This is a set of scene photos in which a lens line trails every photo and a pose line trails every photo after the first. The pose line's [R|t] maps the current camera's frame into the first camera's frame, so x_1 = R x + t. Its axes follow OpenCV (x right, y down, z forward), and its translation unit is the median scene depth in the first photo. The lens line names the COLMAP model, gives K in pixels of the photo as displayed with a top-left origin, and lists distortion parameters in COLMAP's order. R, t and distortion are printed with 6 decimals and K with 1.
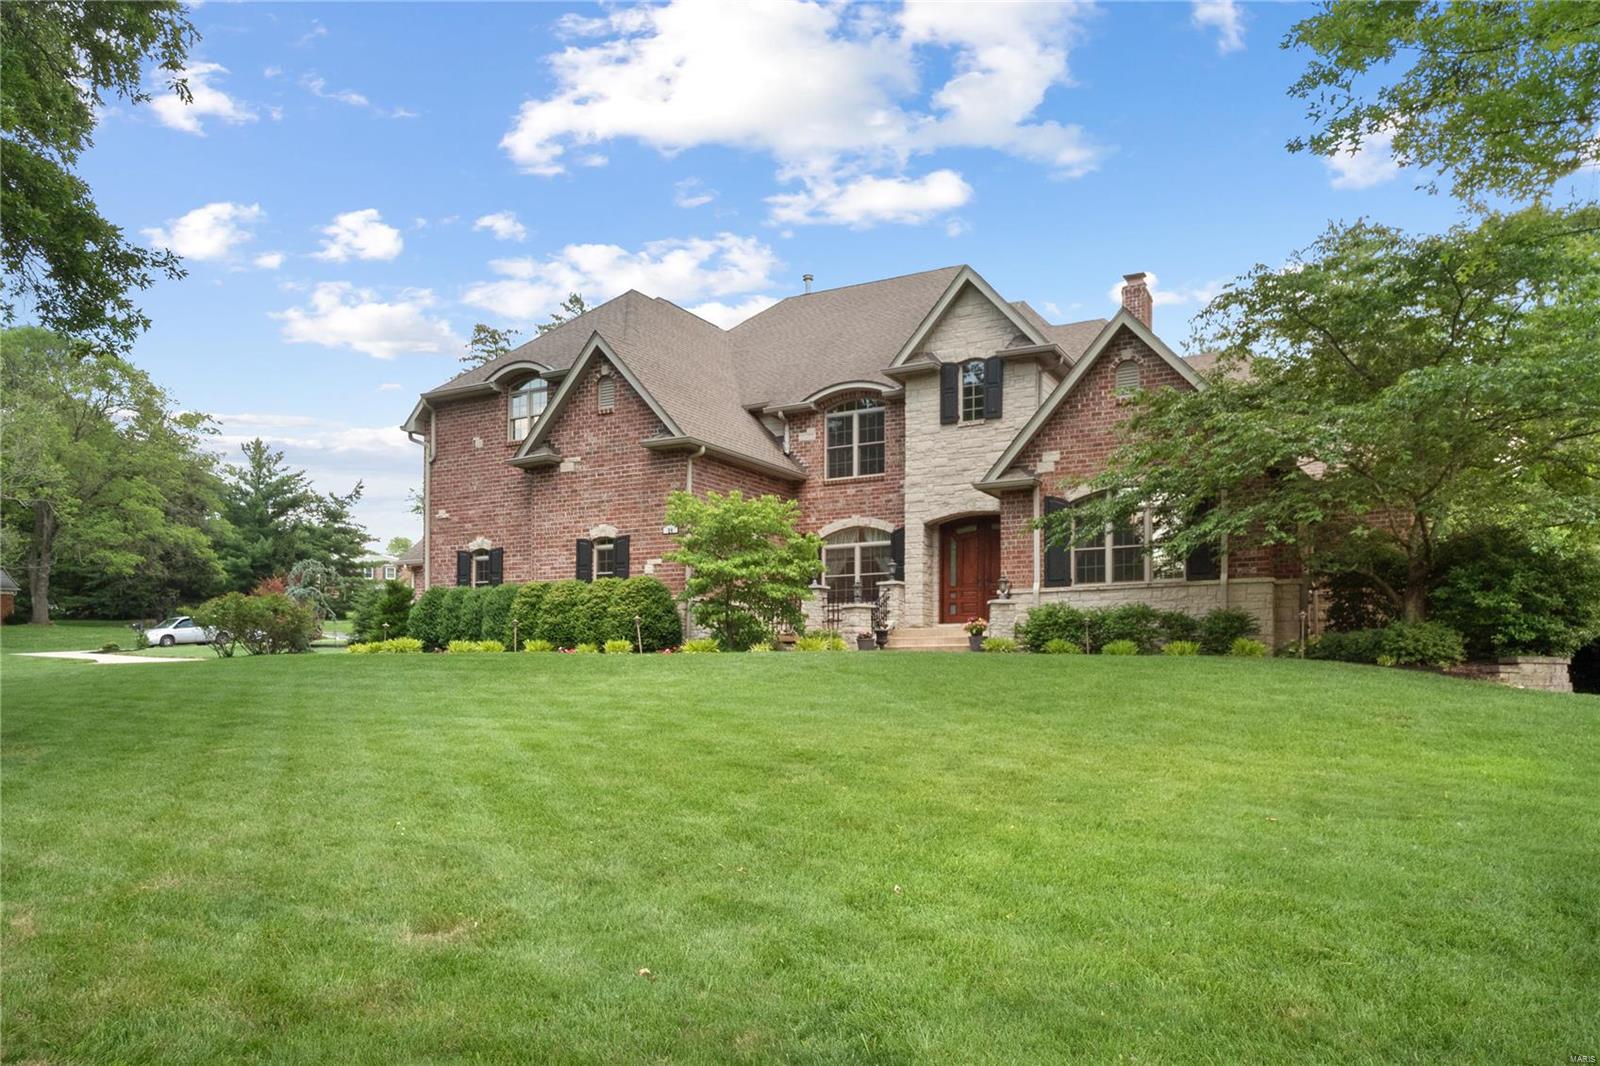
lens RADIAL K [[1088.3, 0, 800.6], [0, 1088.3, 528.4], [0, 0, 1]] dist [-0.009360, -0.000871]
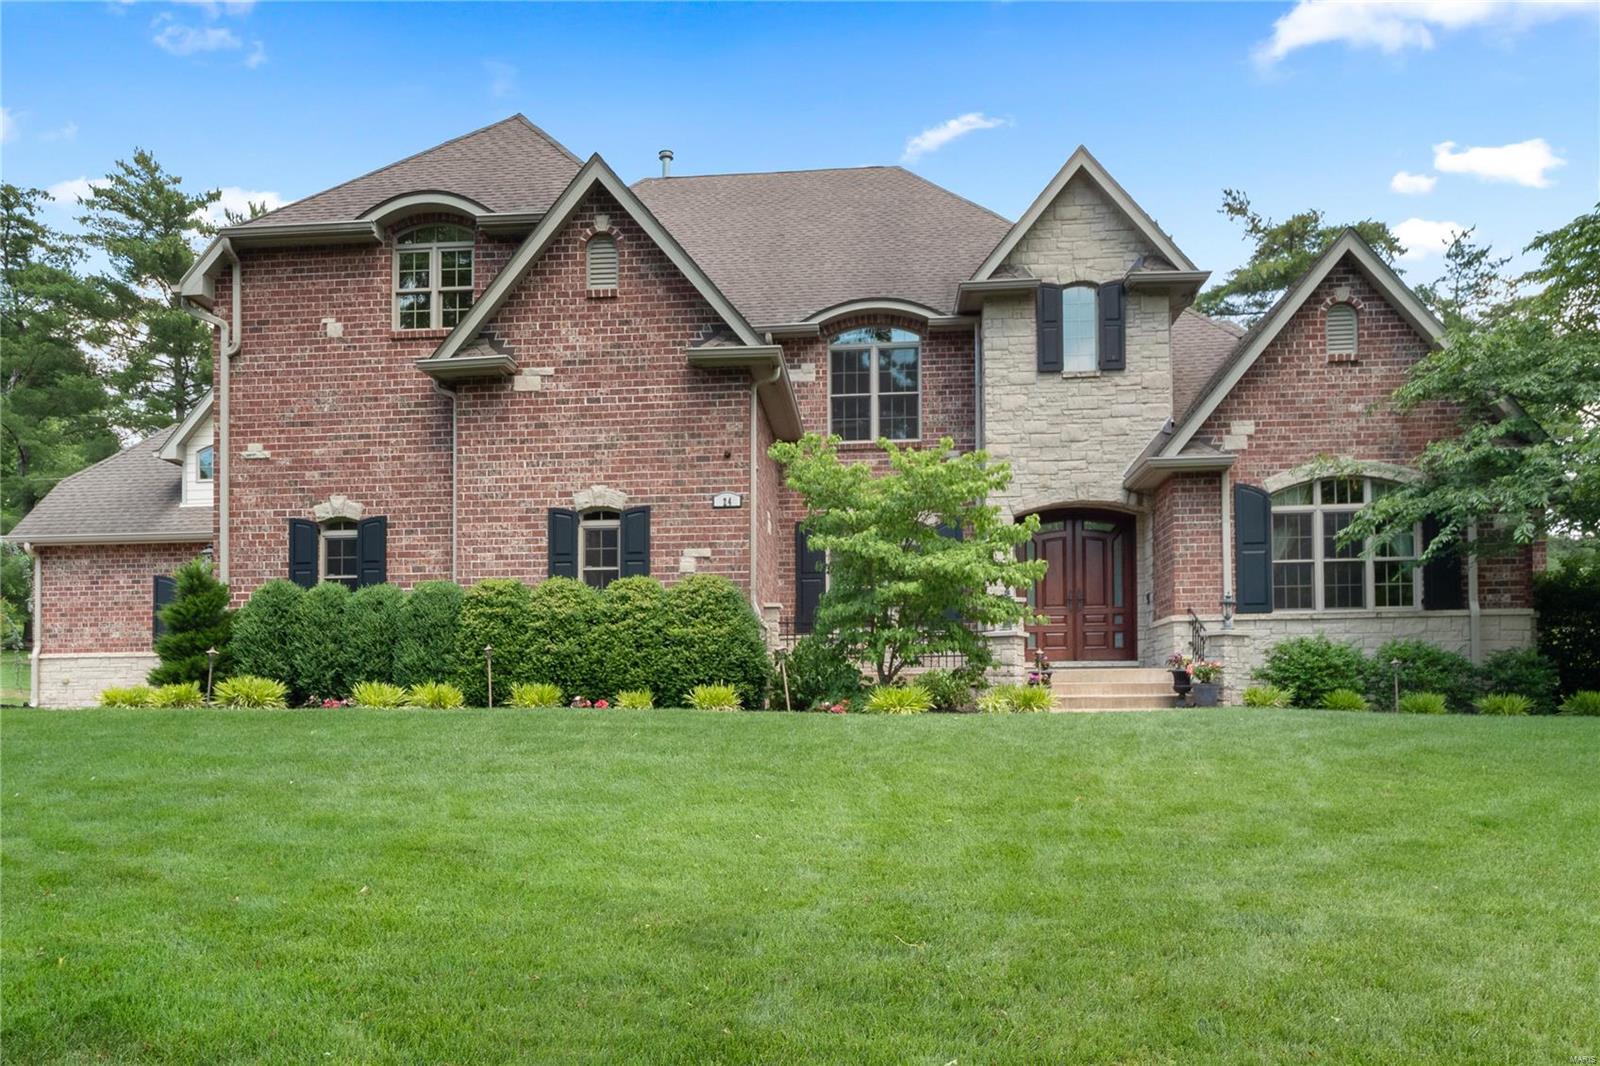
lens RADIAL K [[1334.2, 0, 799.5], [0, 1334.2, 537.9], [0, 0, 1]] dist [-0.001971, 0.003861]
pose [[0.933074, 0.047208, 0.356574, -0.329162], [-0.046621, 0.998860, -0.010245, 0.026304], [-0.356651, -0.007064, 0.934211, 0.287553]]
